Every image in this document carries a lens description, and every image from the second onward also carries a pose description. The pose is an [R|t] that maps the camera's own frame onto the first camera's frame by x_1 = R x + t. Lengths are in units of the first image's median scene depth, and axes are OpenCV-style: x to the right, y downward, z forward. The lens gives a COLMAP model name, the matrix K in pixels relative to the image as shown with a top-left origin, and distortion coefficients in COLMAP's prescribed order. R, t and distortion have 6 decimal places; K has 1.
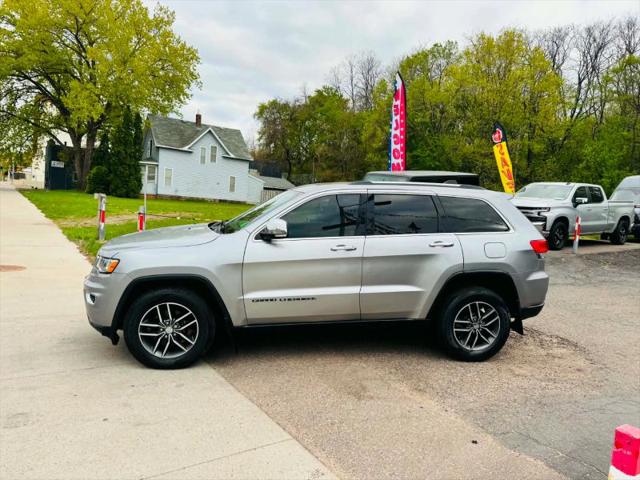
lens RADIAL K [[459.0, 0, 318.4], [0, 459.0, 242.9], [0, 0, 1]] dist [0.046385, -0.050571]
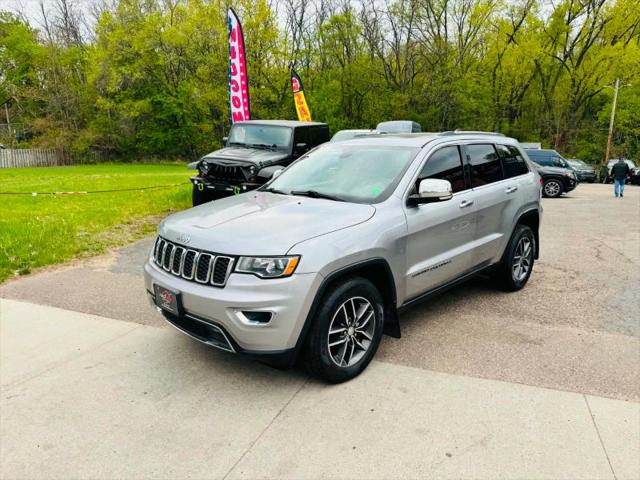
lens RADIAL K [[459.0, 0, 318.4], [0, 459.0, 242.9], [0, 0, 1]] dist [0.046385, -0.050571]
pose [[0.812068, -0.160637, 0.561018, -0.266947], [0.098874, 0.985342, 0.139016, -0.026565], [-0.575126, -0.057420, 0.816047, 0.131544]]
